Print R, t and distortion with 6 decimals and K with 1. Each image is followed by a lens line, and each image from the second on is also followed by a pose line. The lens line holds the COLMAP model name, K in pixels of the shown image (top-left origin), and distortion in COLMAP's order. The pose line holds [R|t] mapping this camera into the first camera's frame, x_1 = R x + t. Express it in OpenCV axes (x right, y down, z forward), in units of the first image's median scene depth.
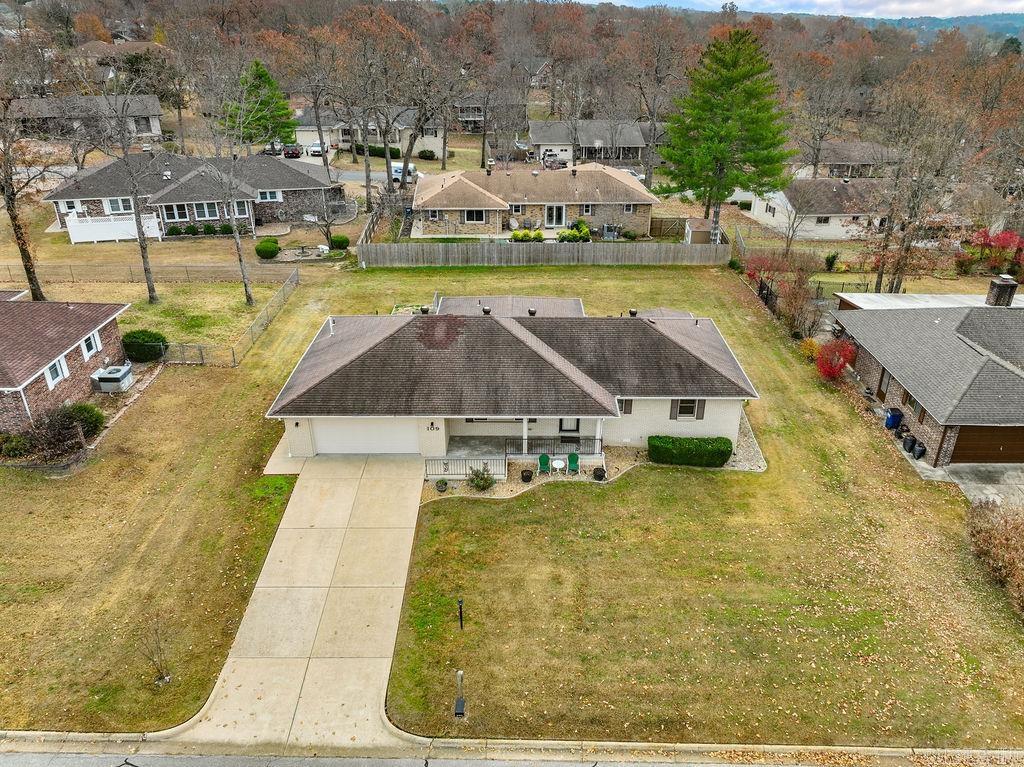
lens RADIAL K [[722.8, 0, 512.0], [0, 722.8, 383.5], [0, 0, 1]] dist [0.007315, 0.000262]
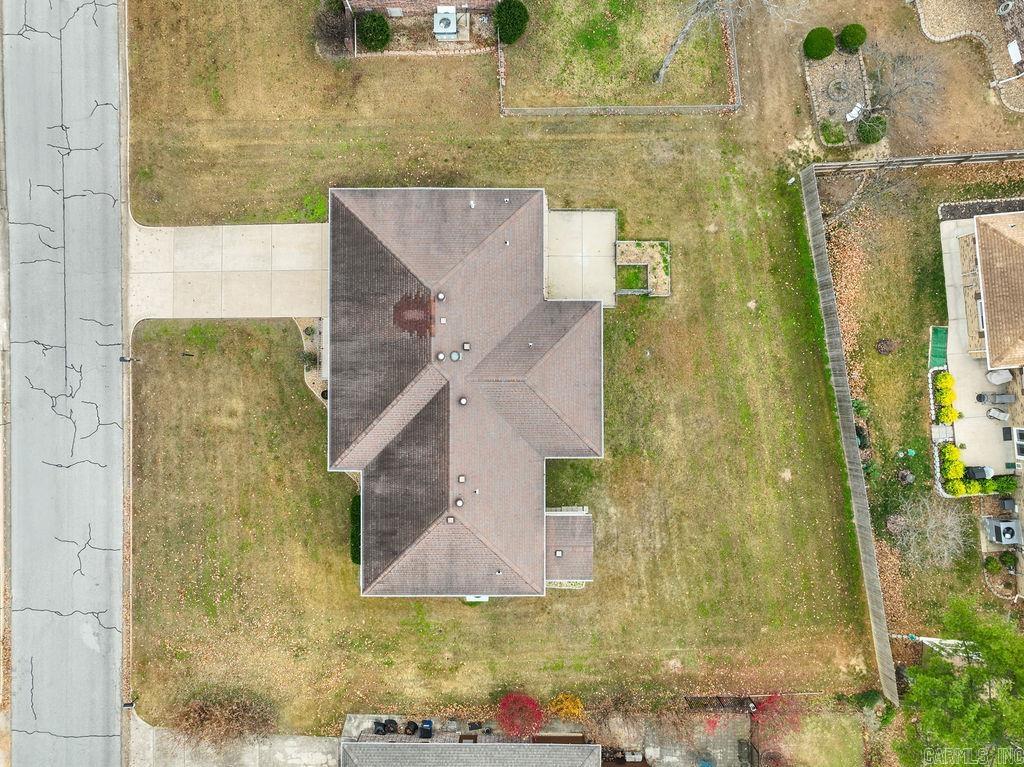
lens RADIAL K [[705.8, 0, 512.6], [0, 705.8, 343.9], [0, 0, 1]] dist [0.003258, -0.000327]
pose [[0.011086, 0.997813, -0.065160, 0.015166], [-0.470113, 0.062714, 0.880376, -1.170463], [0.882537, 0.020872, 0.469780, 0.702682]]
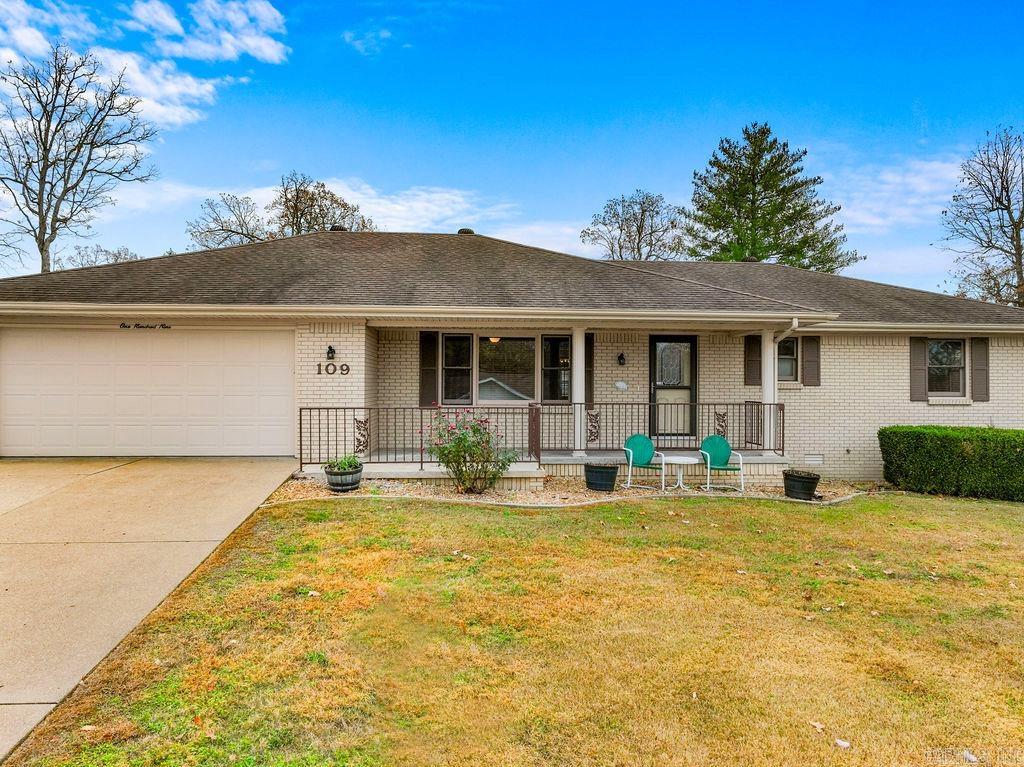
lens RADIAL K [[701.6, 0, 570.2], [0, 701.6, 379.8], [0, 0, 1]] dist [0.007531, 0.000524]
pose [[0.997994, 0.004244, 0.063165, -0.006656], [0.025726, 0.884471, -0.465886, 0.247309], [-0.057845, 0.466576, 0.882588, 0.712425]]
